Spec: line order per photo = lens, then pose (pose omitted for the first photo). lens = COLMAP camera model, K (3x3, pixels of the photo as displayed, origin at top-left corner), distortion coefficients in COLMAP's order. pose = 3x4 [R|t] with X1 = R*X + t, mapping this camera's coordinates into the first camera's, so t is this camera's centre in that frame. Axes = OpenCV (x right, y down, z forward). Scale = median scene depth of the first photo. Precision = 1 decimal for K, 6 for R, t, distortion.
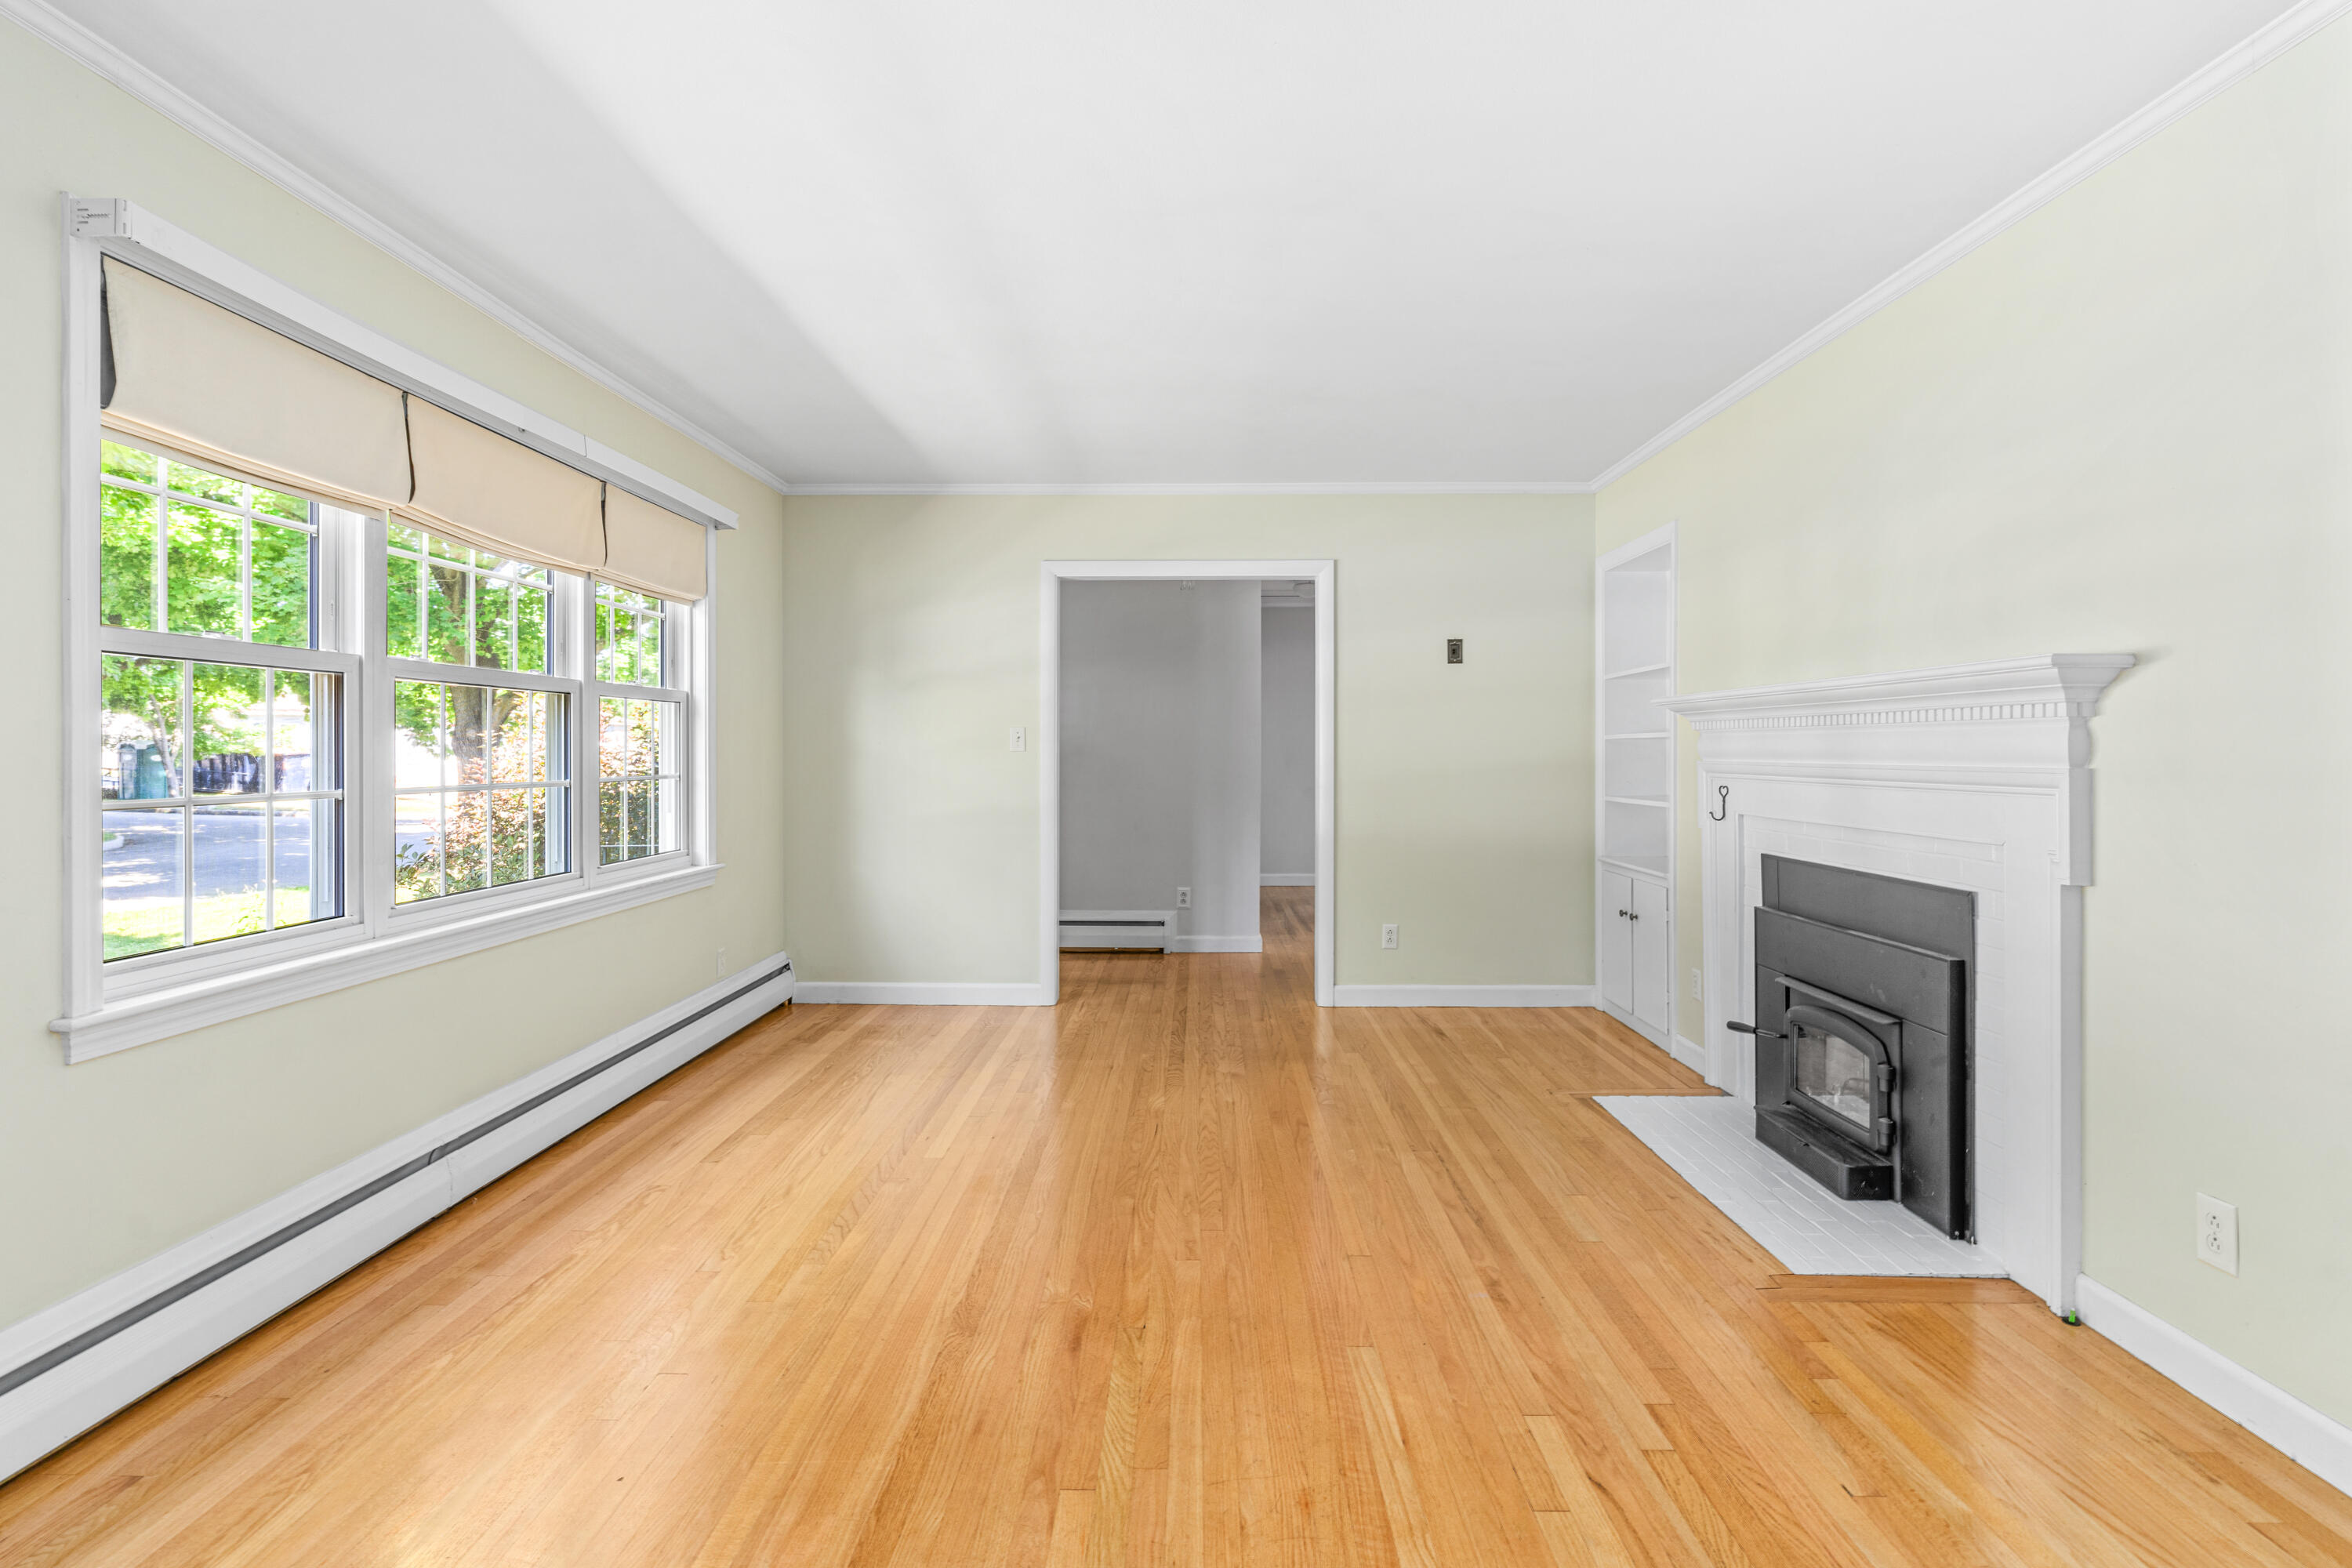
lens RADIAL K [[1142.1, 0, 1178.7], [0, 1142.1, 754.4], [0, 0, 1]] dist [-0.004083, 0.001037]
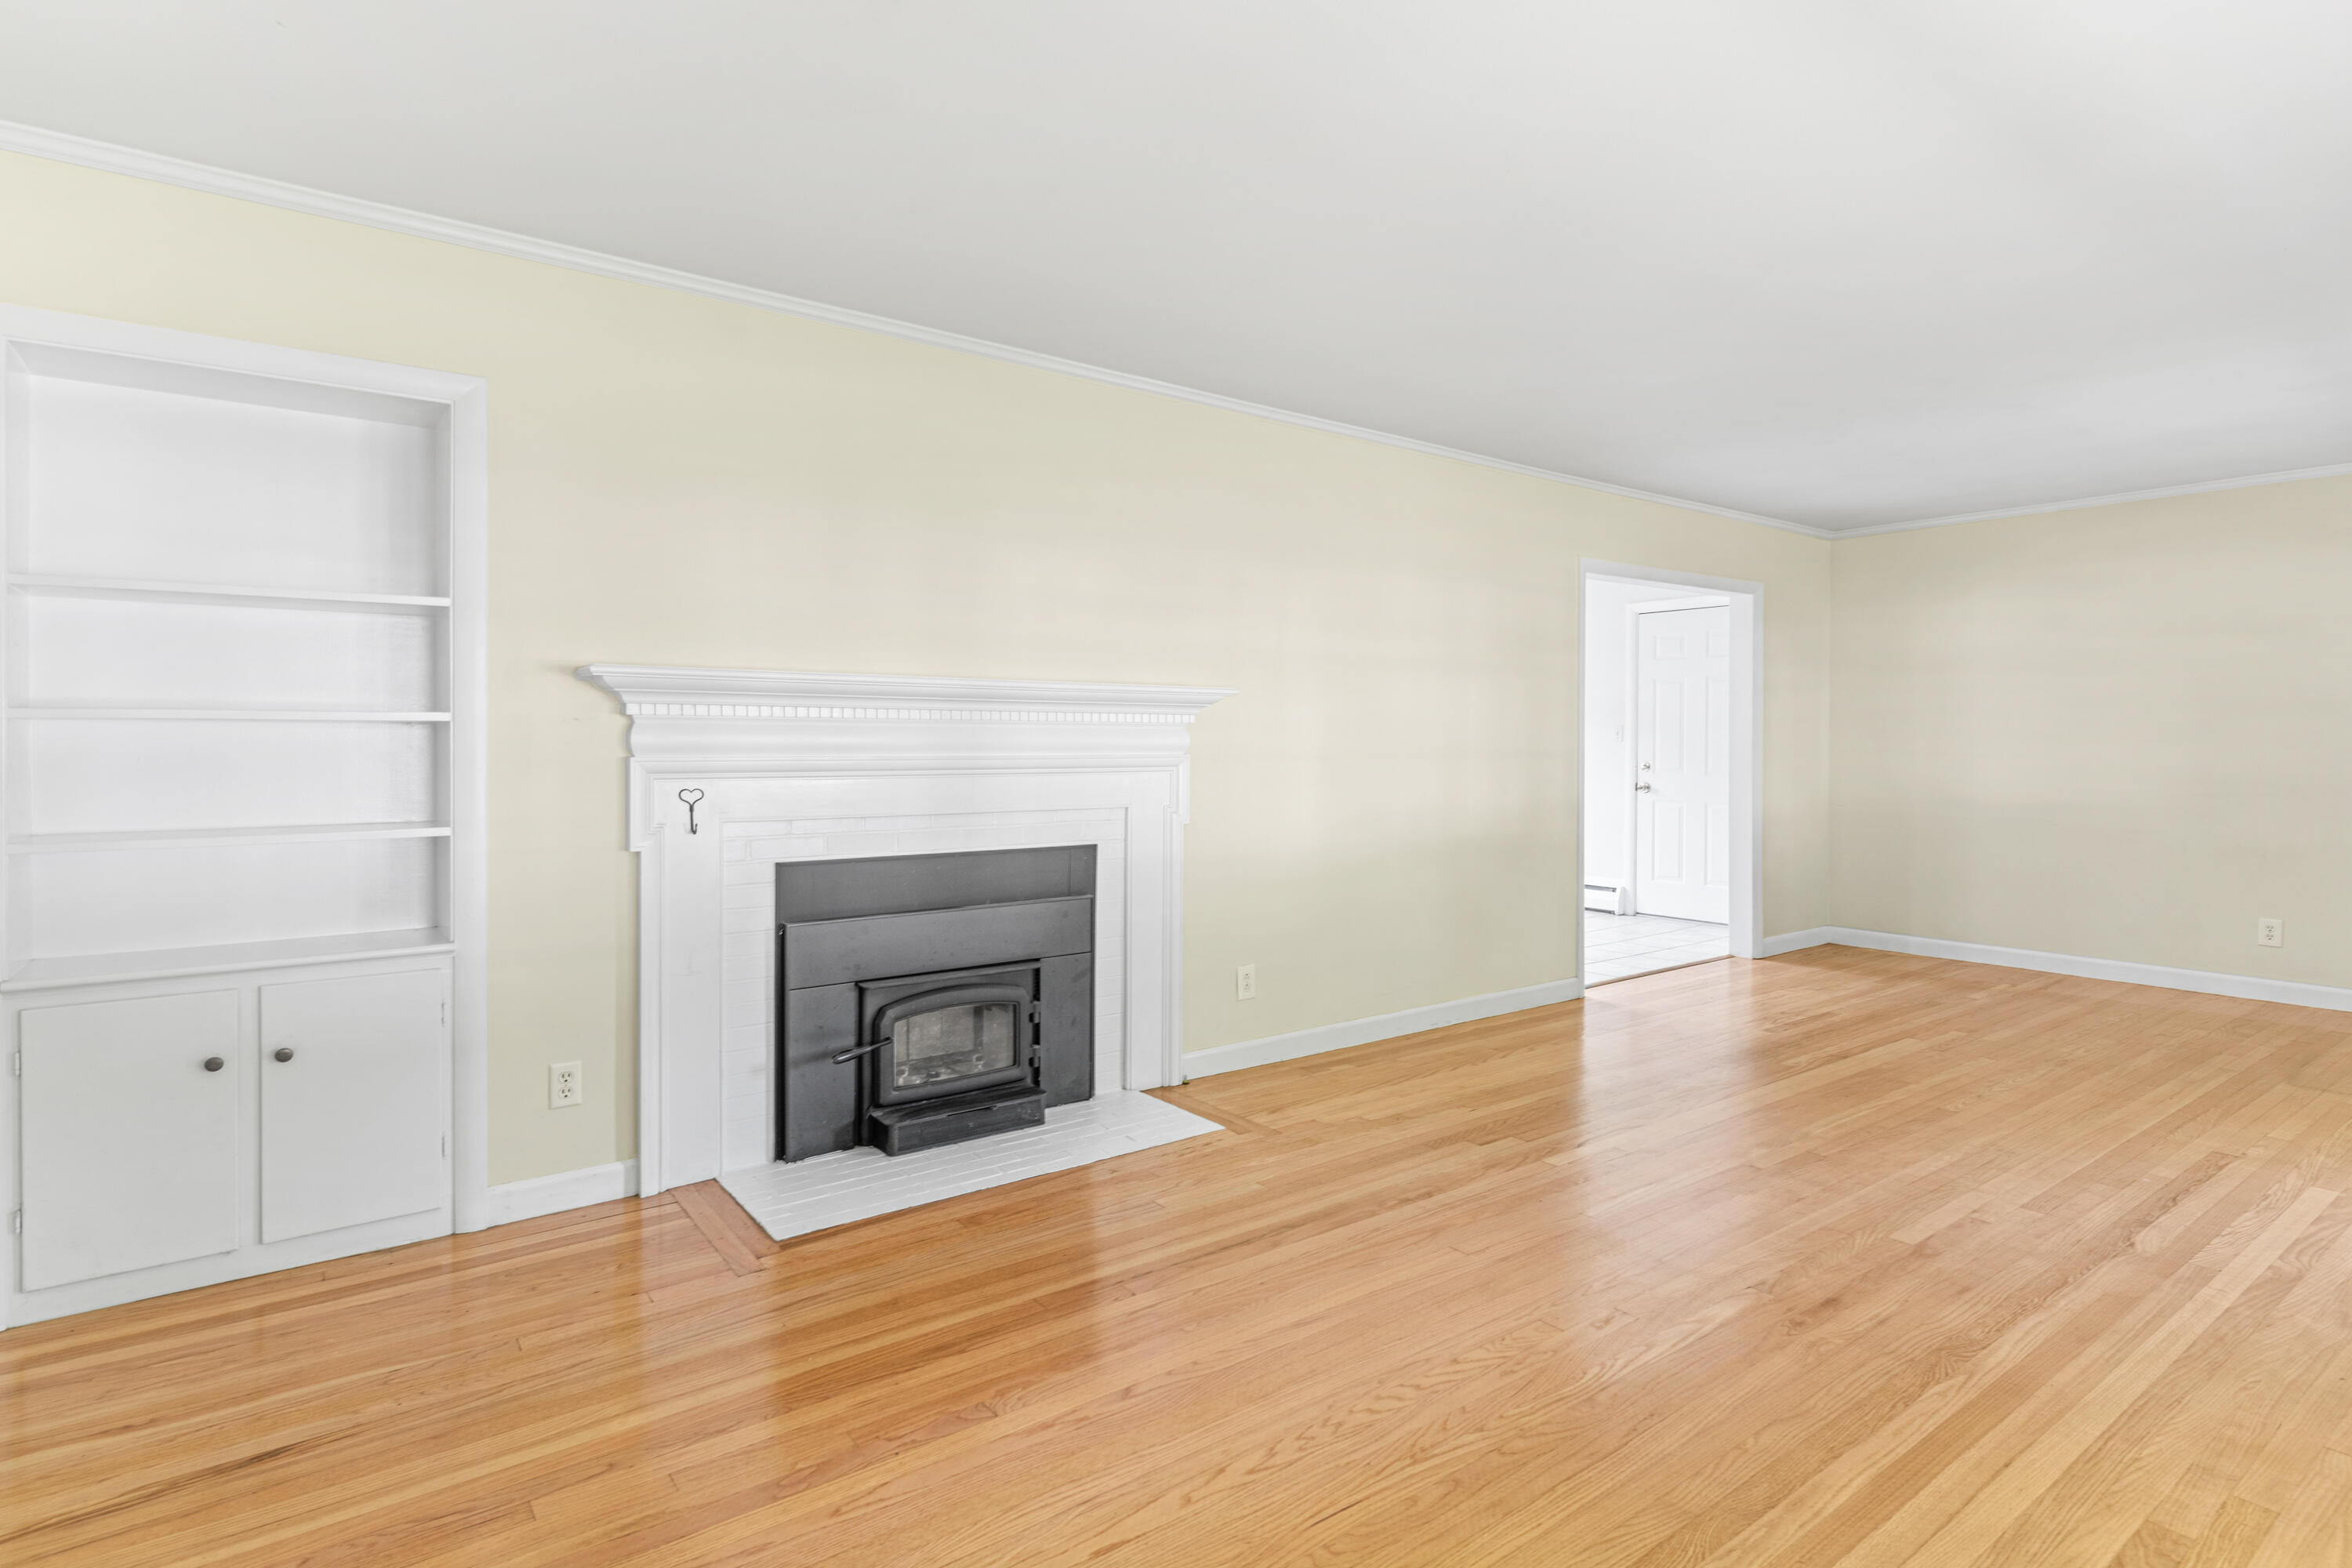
lens RADIAL K [[1154.3, 0, 1154.0], [0, 1154.3, 763.6], [0, 0, 1]] dist [0.001514, -0.001001]
pose [[-0.587206, -0.016543, 0.809268, -0.437102], [0.001581, 0.999766, 0.021585, -0.007896], [-0.809436, 0.013955, -0.587043, 1.585304]]
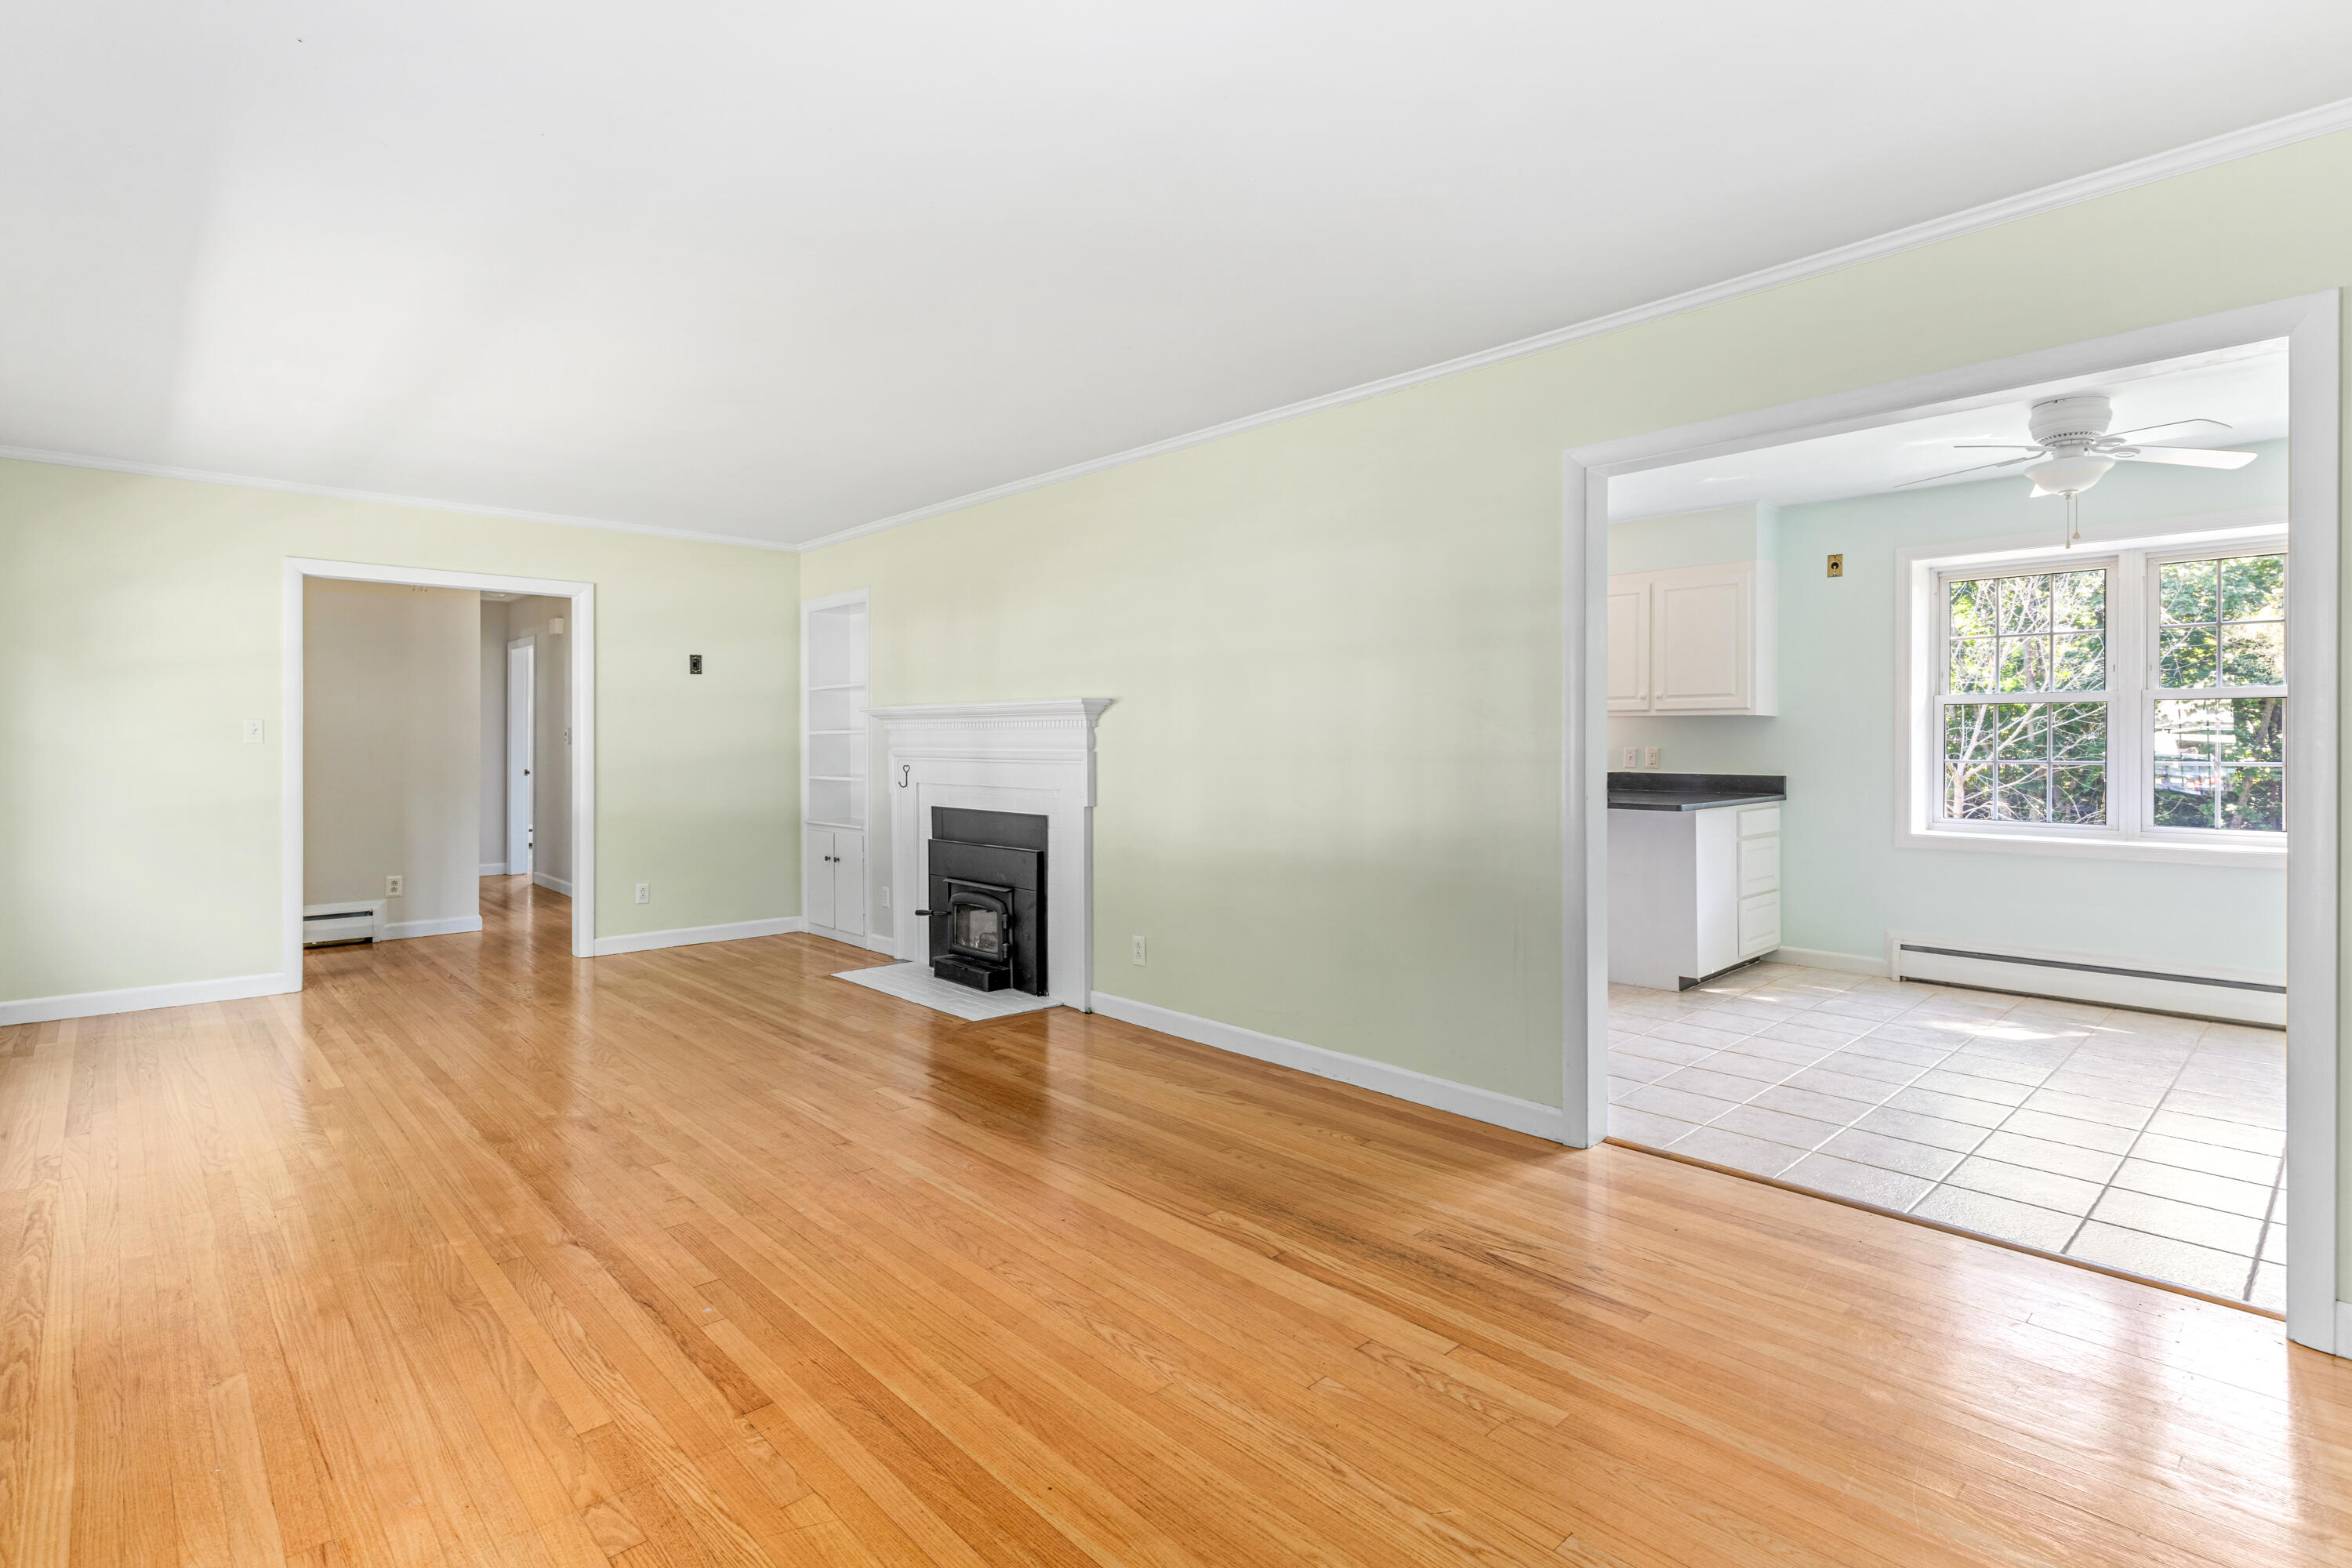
lens RADIAL K [[1130.1, 0, 1173.2], [0, 1130.1, 752.4], [0, 0, 1]] dist [-0.000585, -0.000306]
pose [[0.721048, -0.006578, 0.692854, -0.433677], [0.002445, 0.999973, 0.006950, -0.000379], [-0.692881, -0.003317, 0.721044, -0.485390]]
